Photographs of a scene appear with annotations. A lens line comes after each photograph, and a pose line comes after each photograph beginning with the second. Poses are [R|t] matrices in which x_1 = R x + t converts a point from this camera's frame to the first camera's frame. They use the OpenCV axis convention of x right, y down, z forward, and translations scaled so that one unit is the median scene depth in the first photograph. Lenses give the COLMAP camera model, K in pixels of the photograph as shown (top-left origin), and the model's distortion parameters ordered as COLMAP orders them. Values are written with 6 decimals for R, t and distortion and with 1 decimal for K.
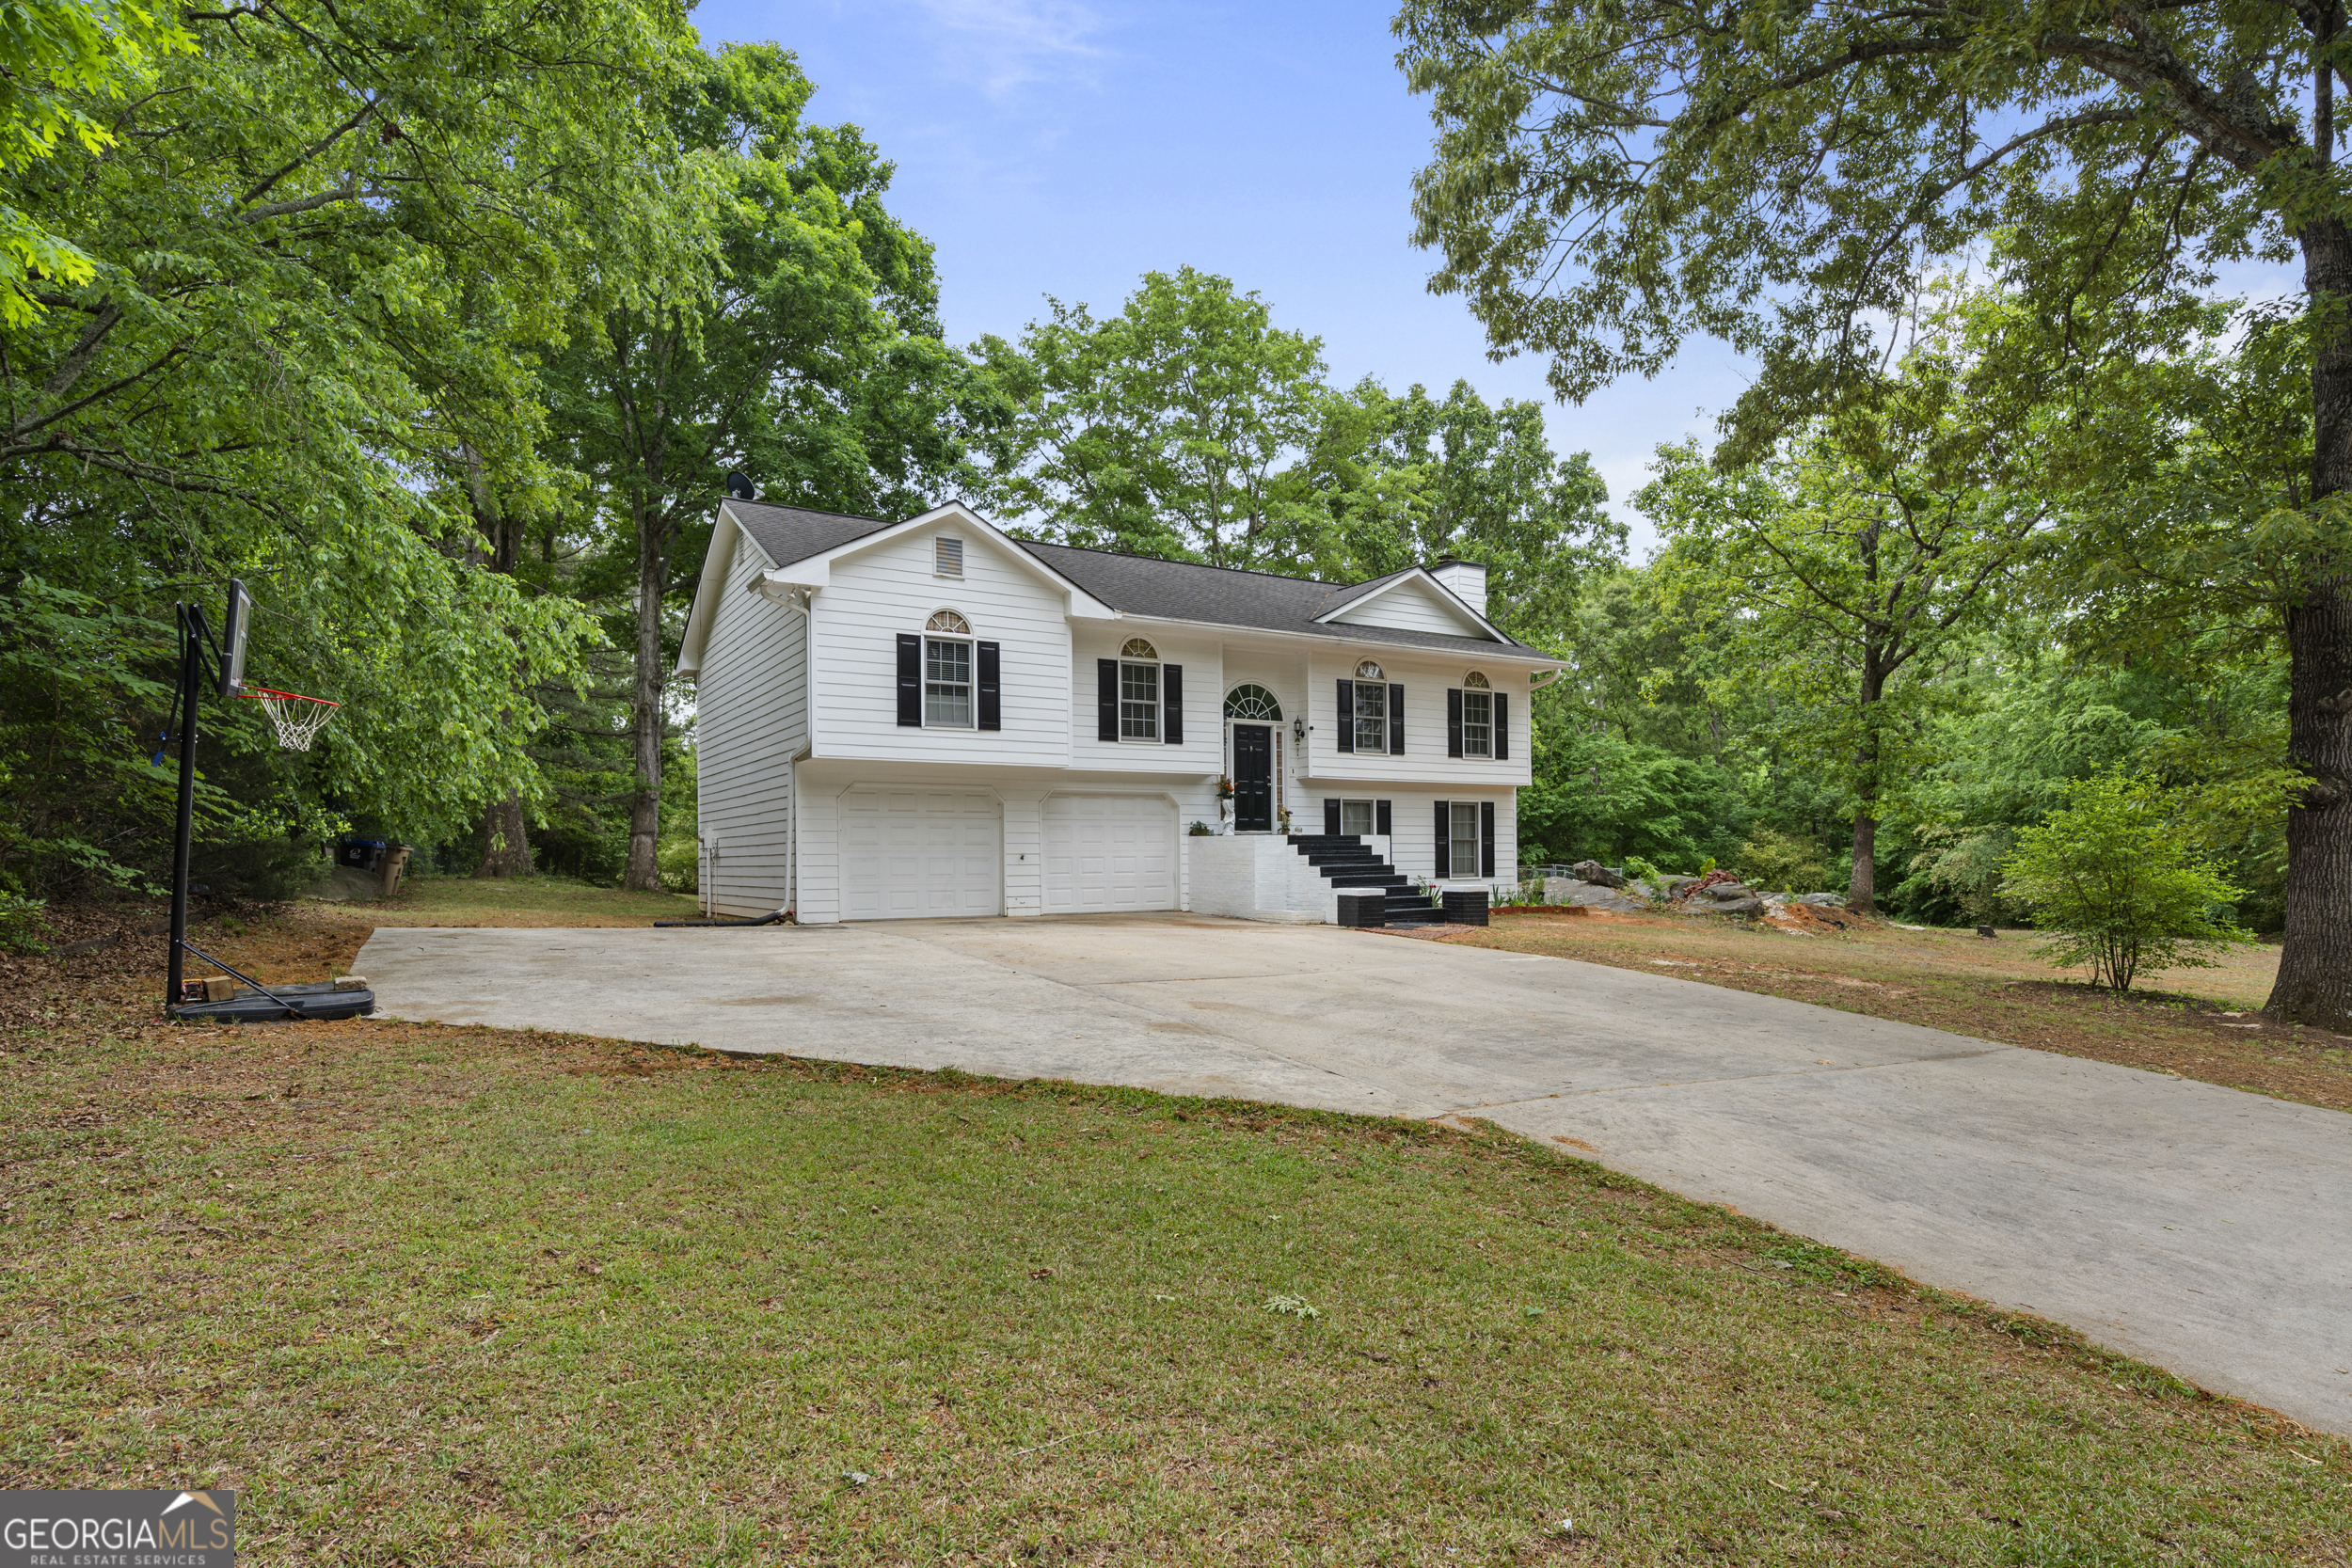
lens RADIAL K [[1263.3, 0, 1184.6], [0, 1263.3, 855.7], [0, 0, 1]] dist [-0.000297, 0.000089]
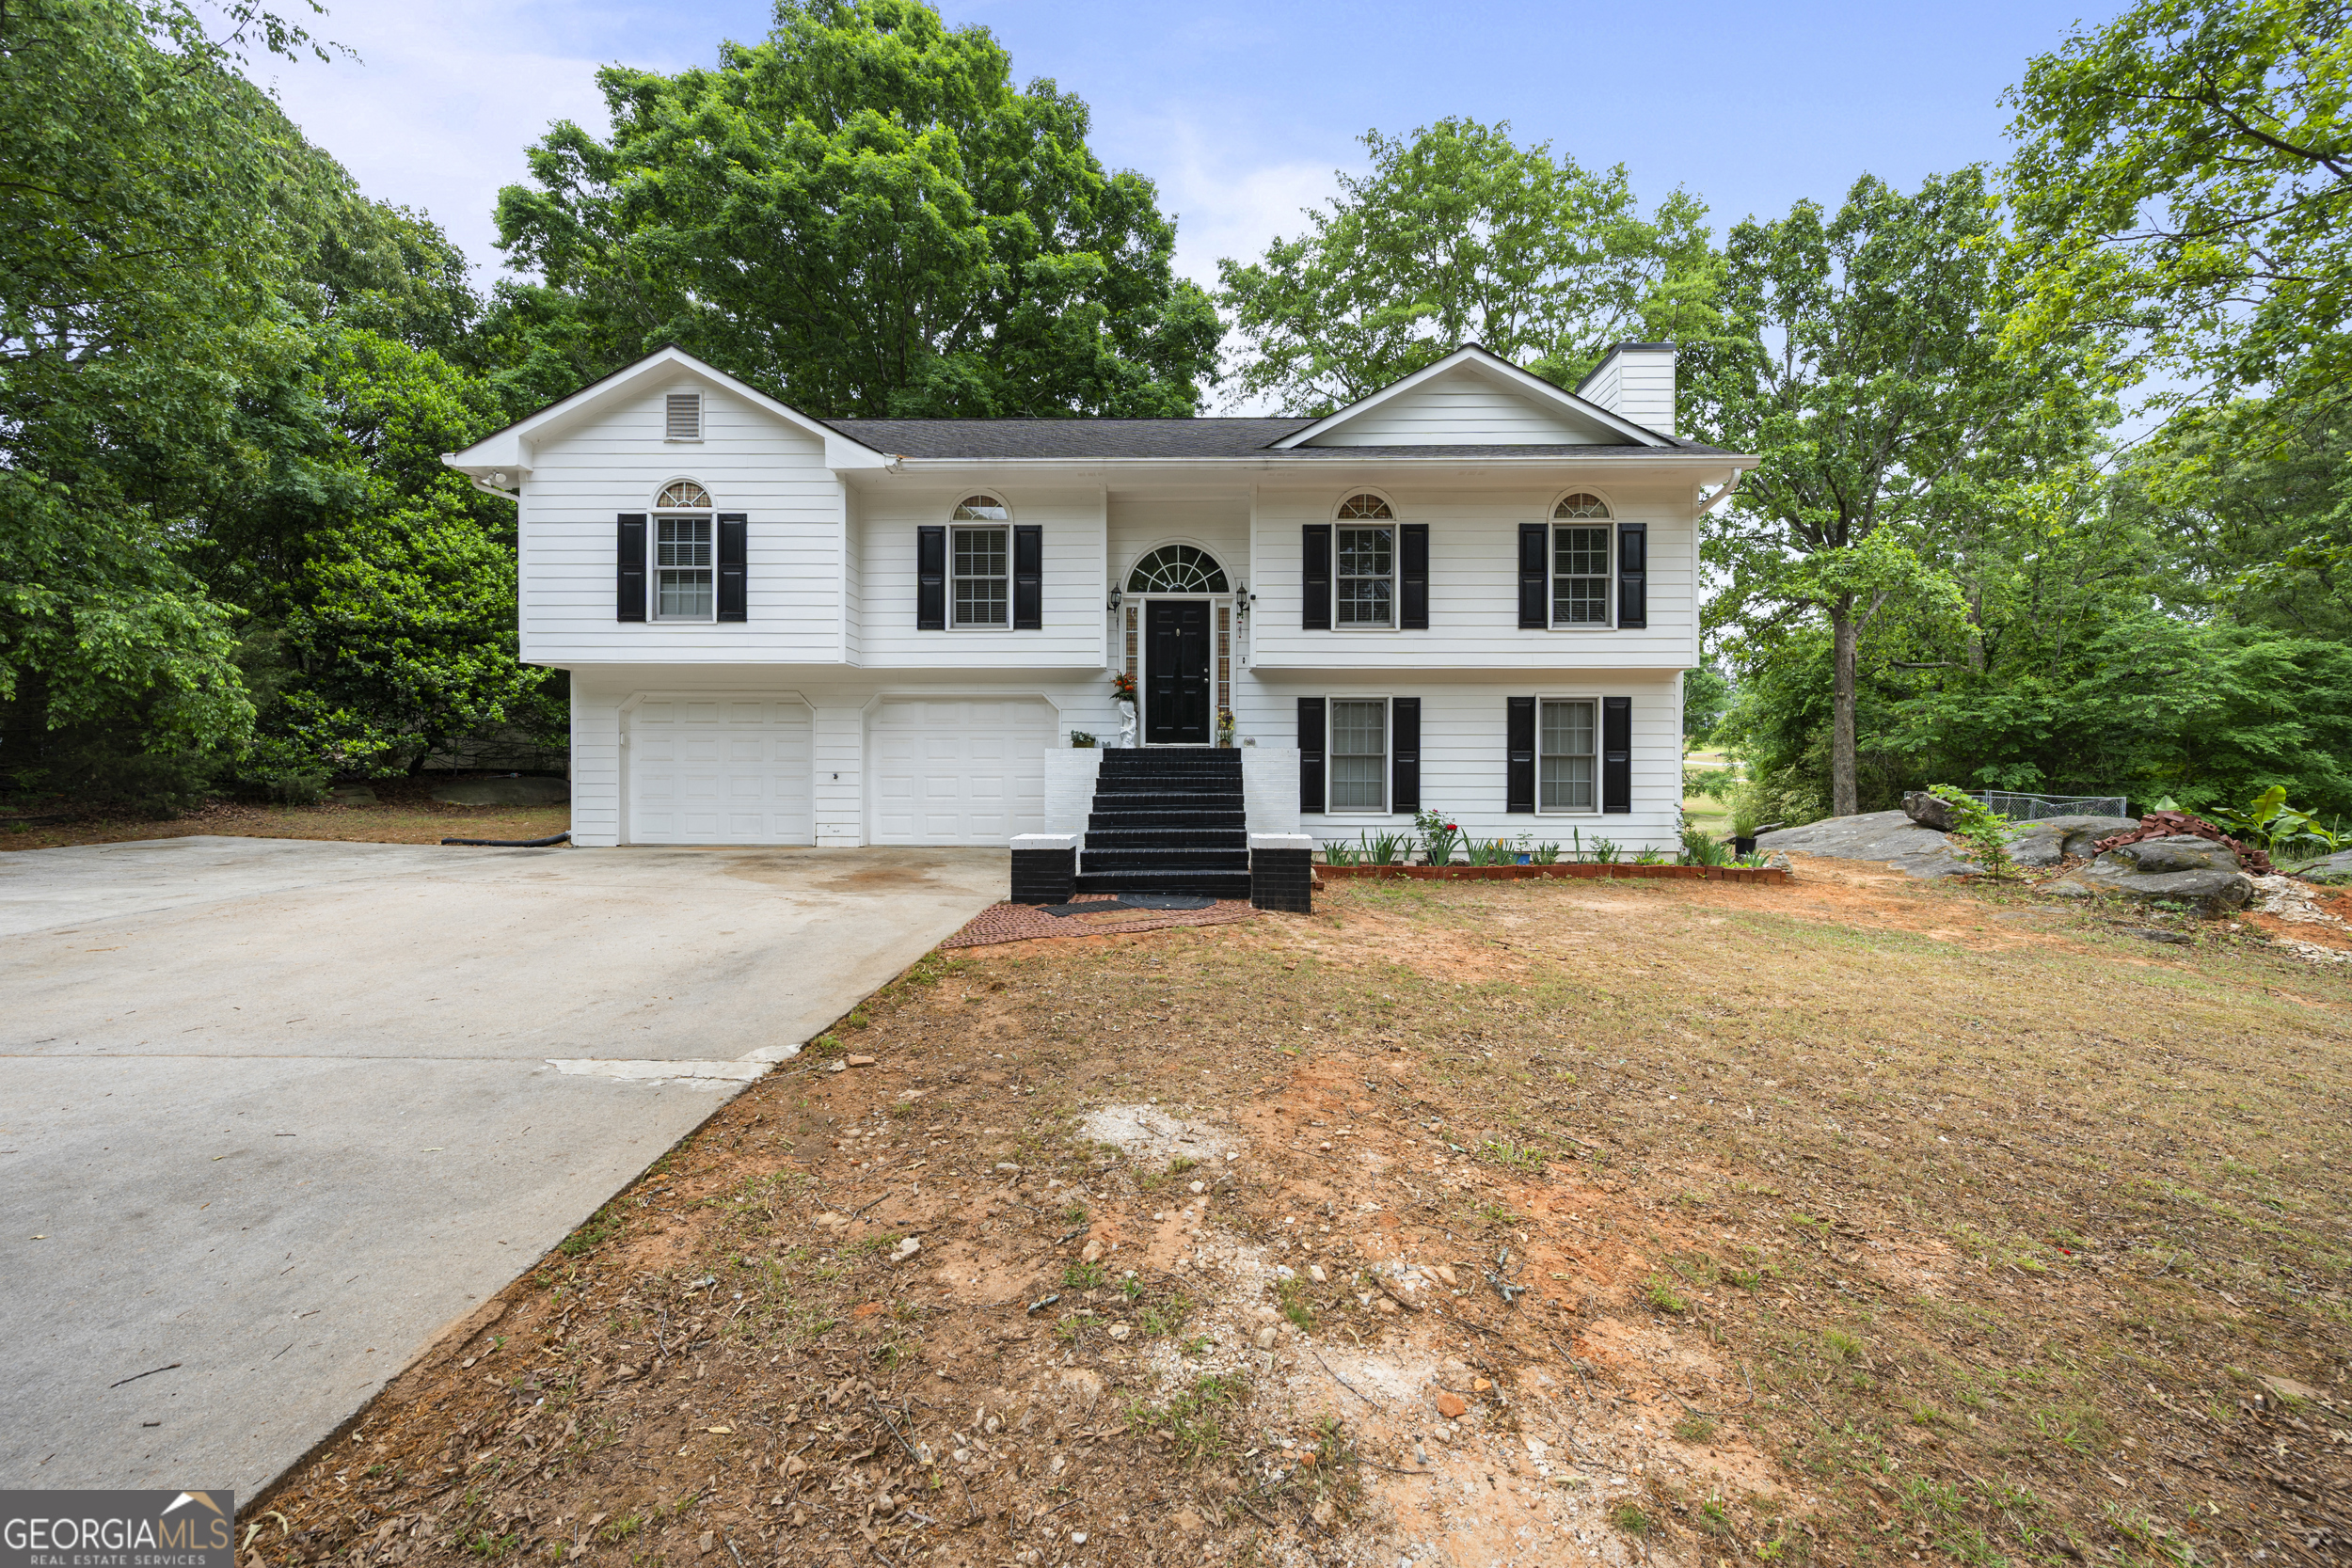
lens RADIAL K [[939.0, 0, 1175.4], [0, 939.0, 774.8], [0, 0, 1]] dist [-0.000032, -0.000205]
pose [[0.840564, 0.010109, -0.541618, 0.366477], [-0.006975, 0.999945, 0.007837, -0.005518], [0.541668, -0.002810, 0.840588, 0.560235]]
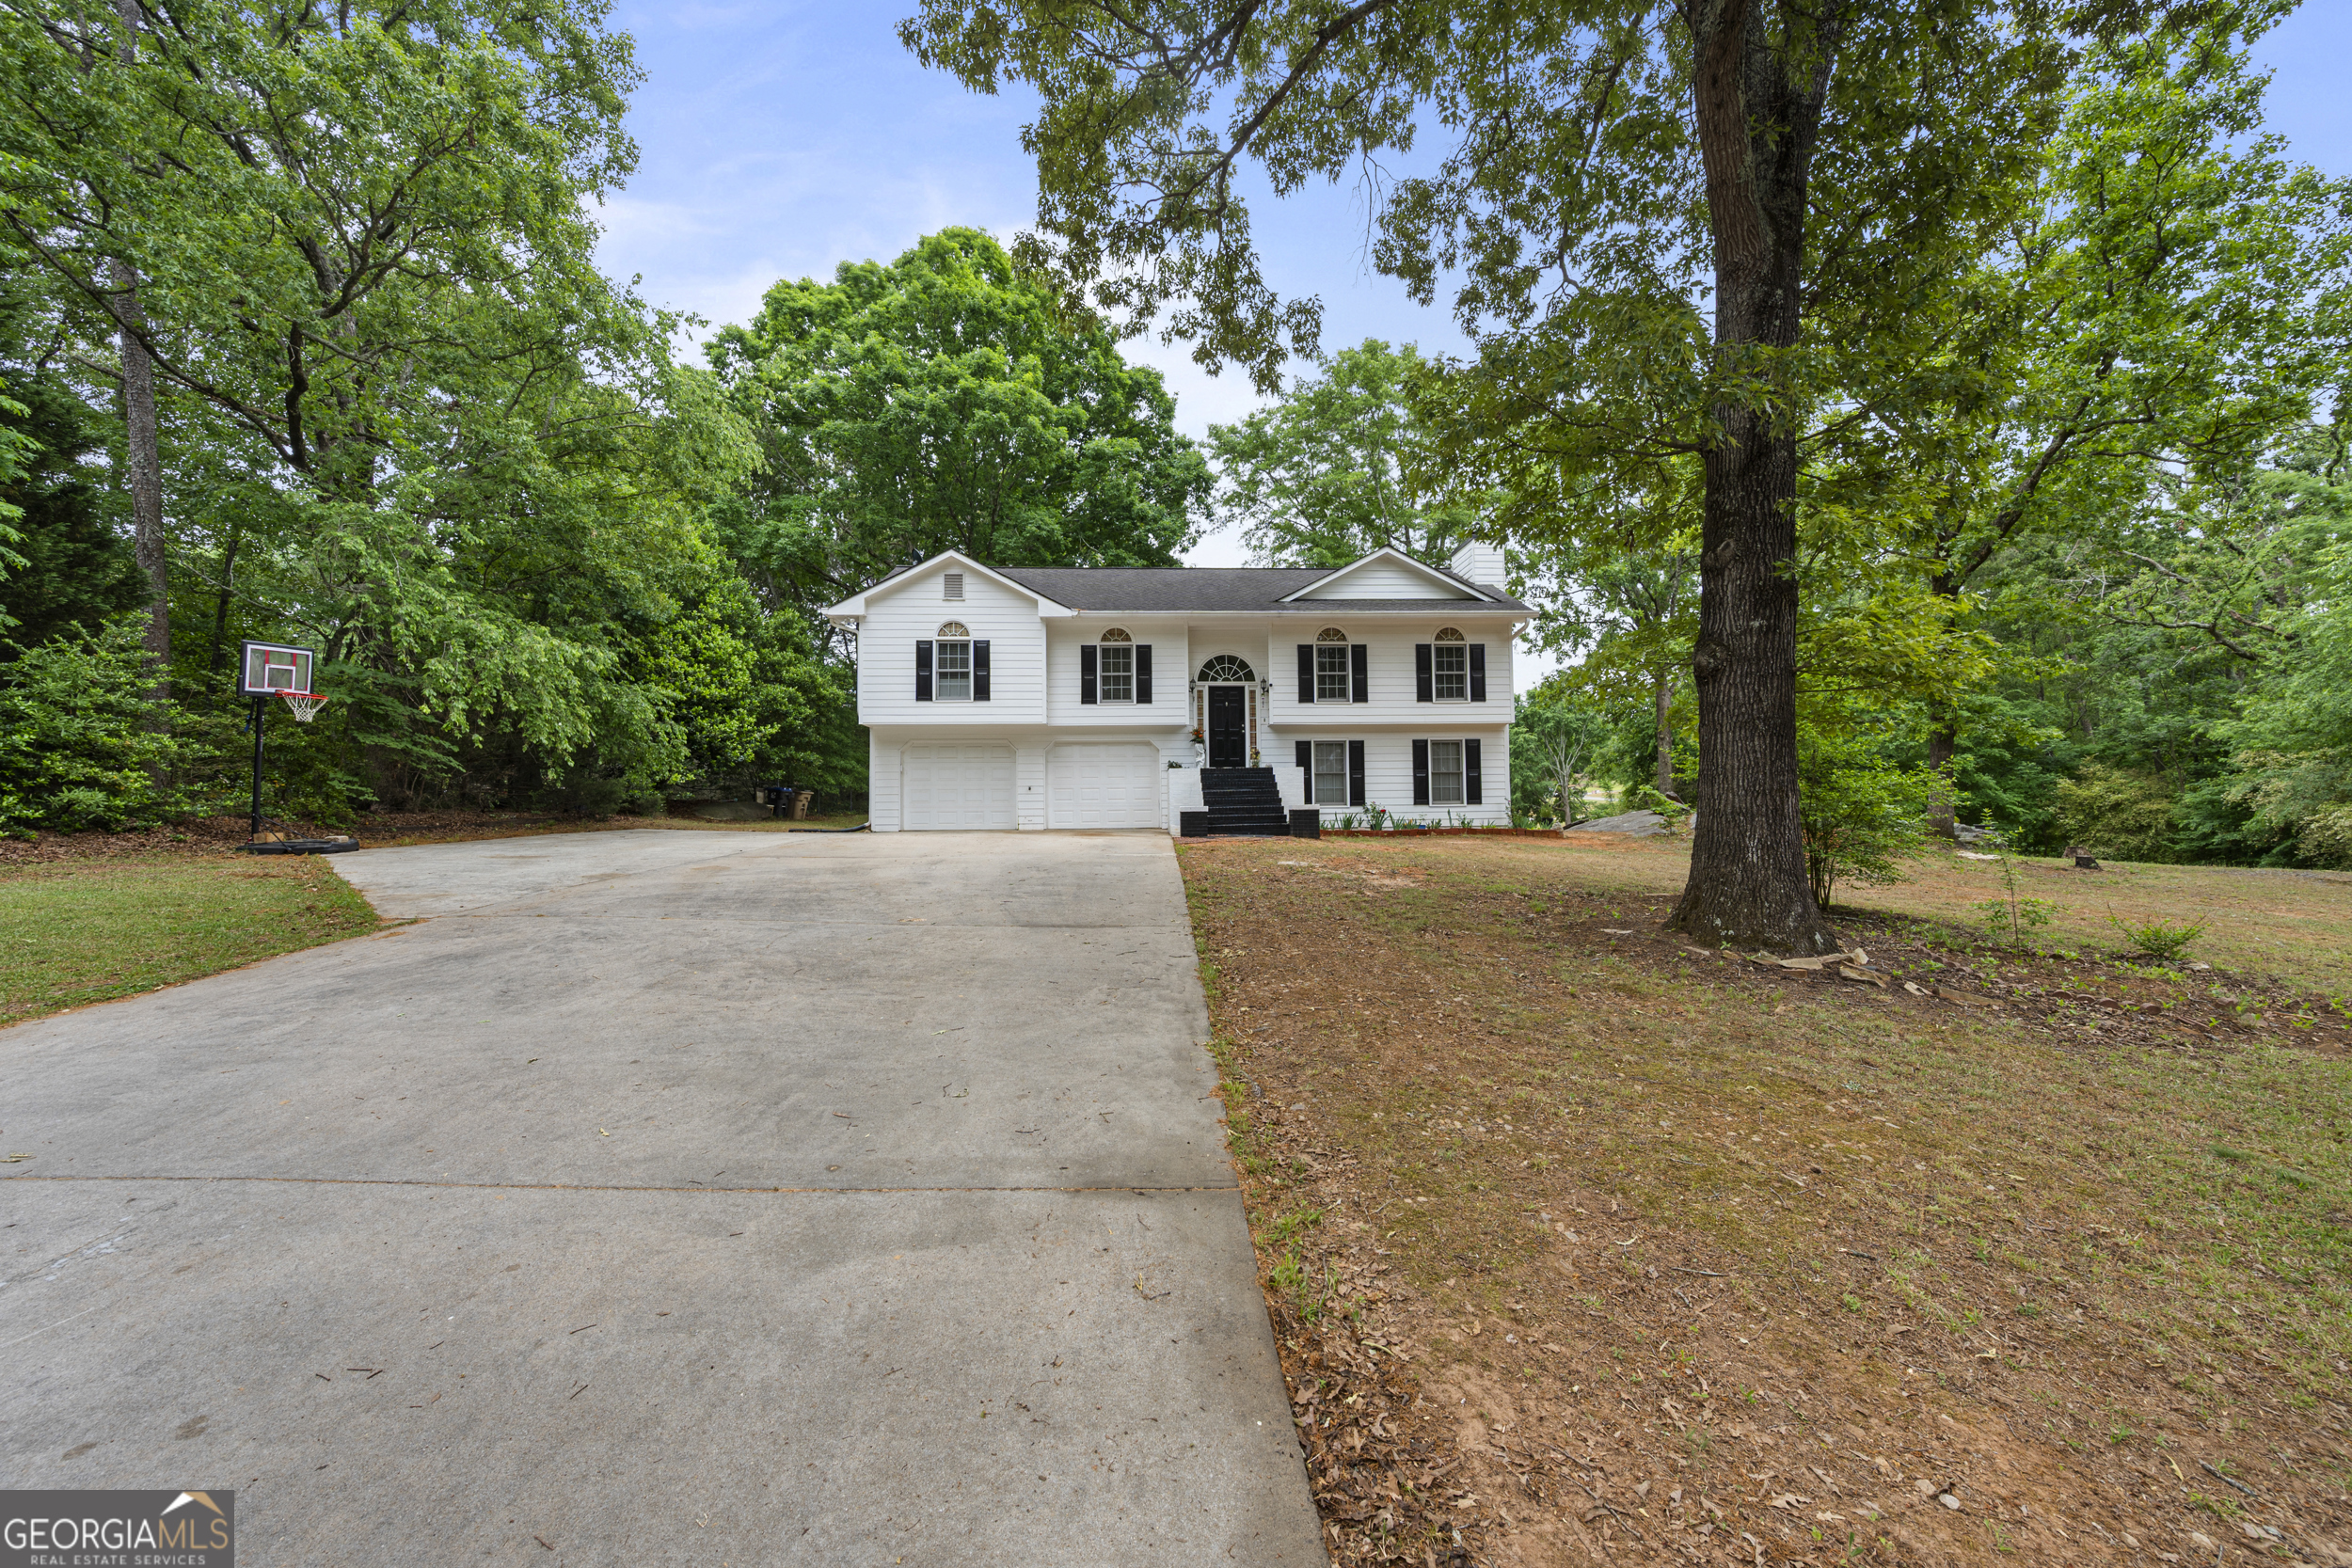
lens RADIAL K [[939.0, 0, 1175.4], [0, 939.0, 774.8], [0, 0, 1]] dist [-0.000032, -0.000205]
pose [[0.874403, -0.025265, -0.484542, 0.492446], [0.005612, 0.999103, -0.041969, 0.029128], [0.485168, 0.033978, 0.873760, 0.142524]]
